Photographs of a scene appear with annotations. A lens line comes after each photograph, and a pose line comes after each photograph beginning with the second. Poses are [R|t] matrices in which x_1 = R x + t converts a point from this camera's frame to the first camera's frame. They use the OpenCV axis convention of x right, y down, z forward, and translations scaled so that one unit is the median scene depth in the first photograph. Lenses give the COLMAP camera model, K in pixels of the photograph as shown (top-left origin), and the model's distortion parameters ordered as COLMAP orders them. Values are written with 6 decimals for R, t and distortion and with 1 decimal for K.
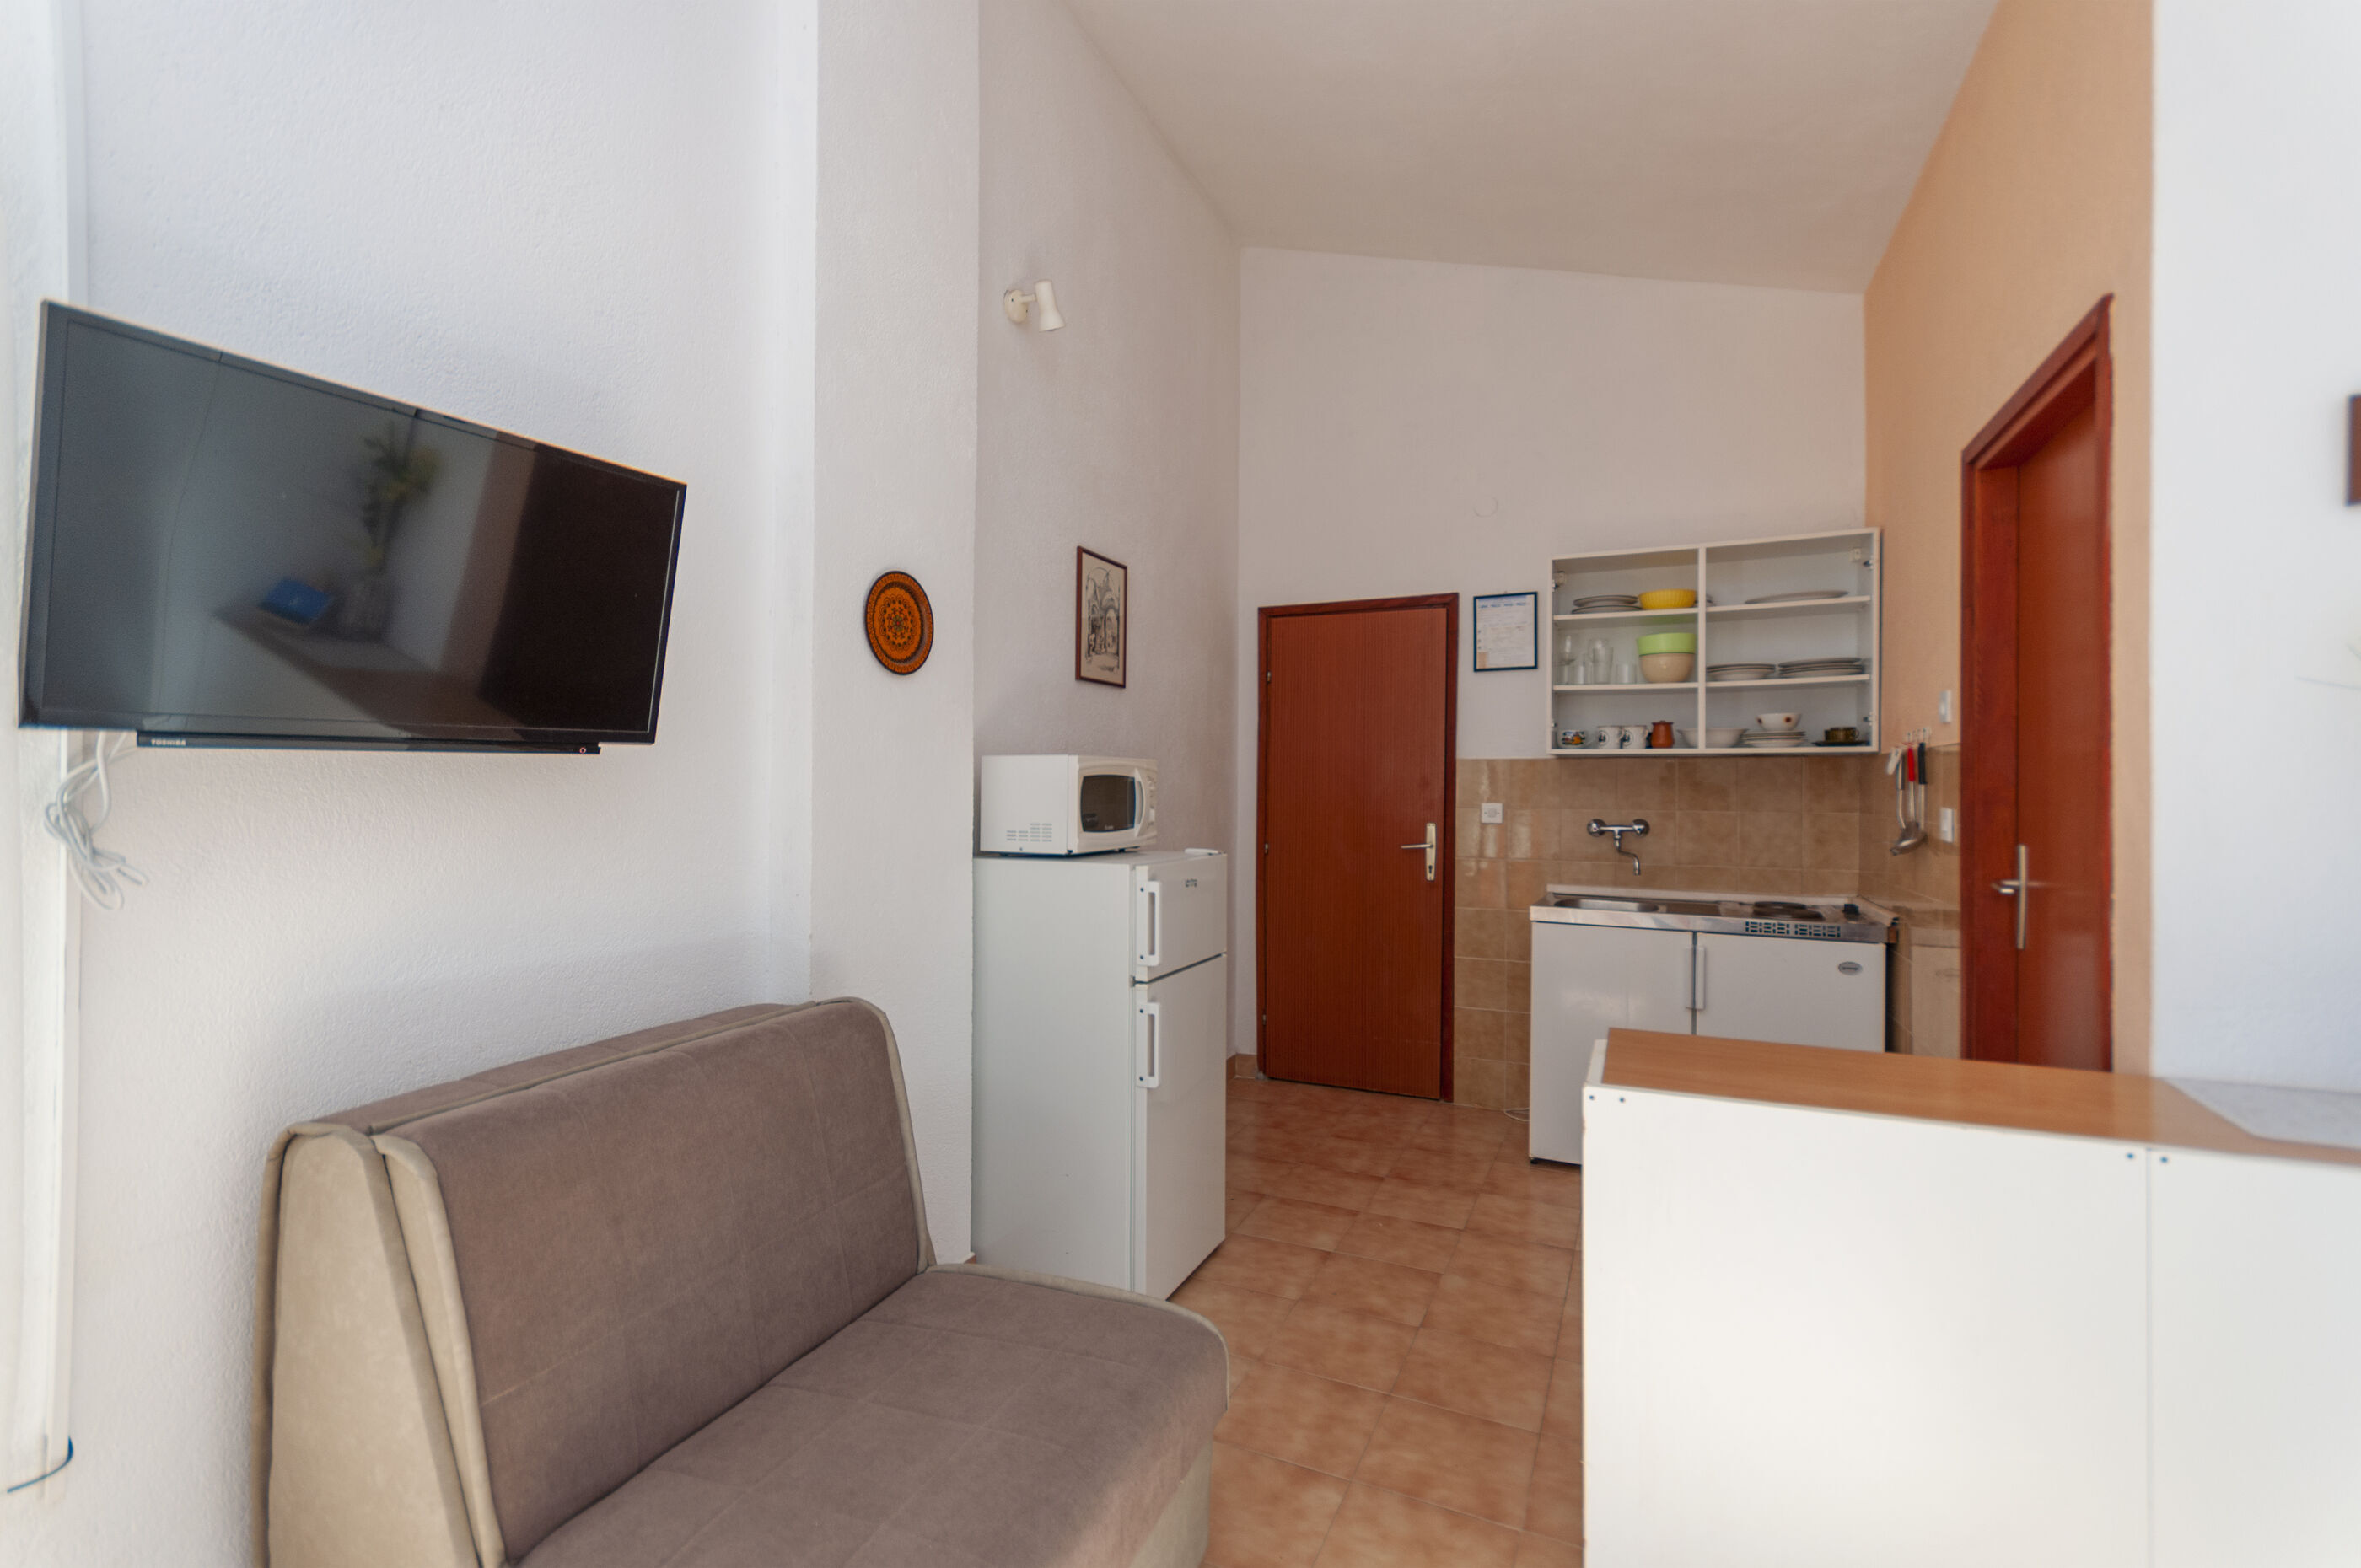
lens RADIAL K [[1041.9, 0, 1181.8], [0, 1041.9, 767.8], [0, 0, 1]] dist [0.011558, -0.000251]
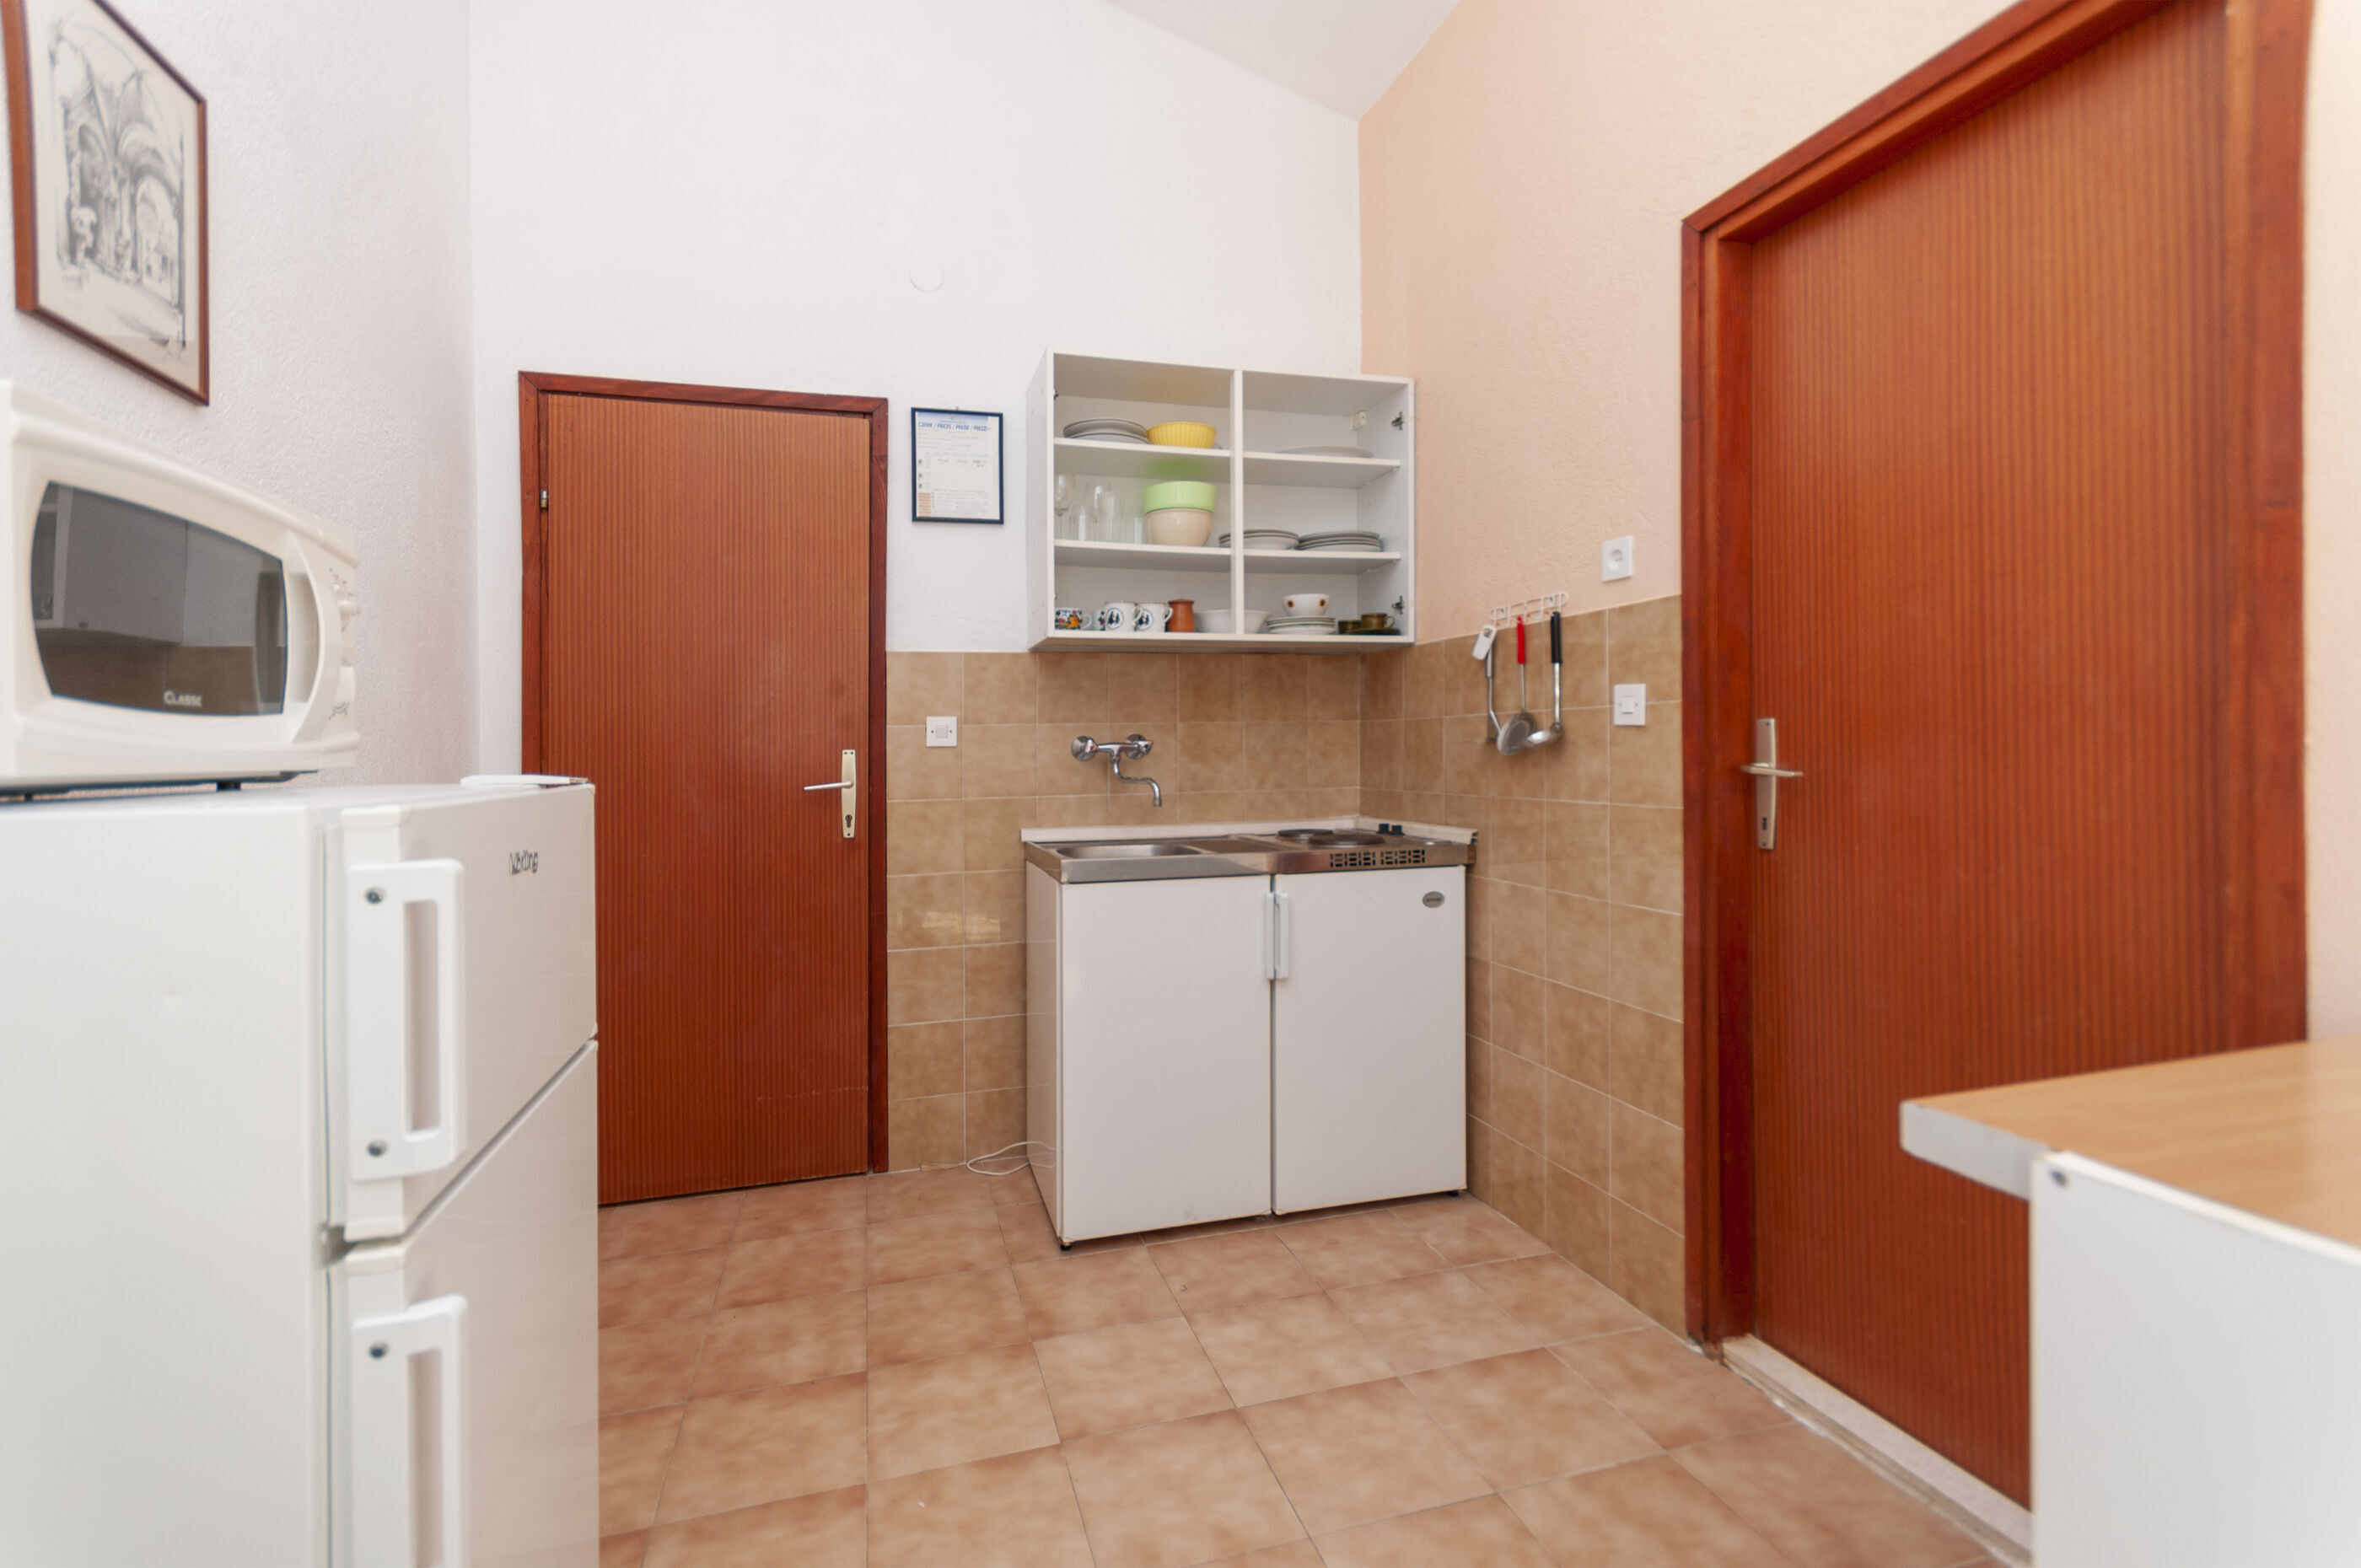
lens RADIAL K [[1041.9, 0, 1162.8], [0, 1041.9, 743.7], [0, 0, 1]] dist [0.011558, -0.000251]
pose [[0.759322, -0.012750, 0.650590, -0.039219], [0.007593, 0.999914, 0.010734, 0.050704], [-0.650670, -0.003211, 0.759353, 0.438626]]
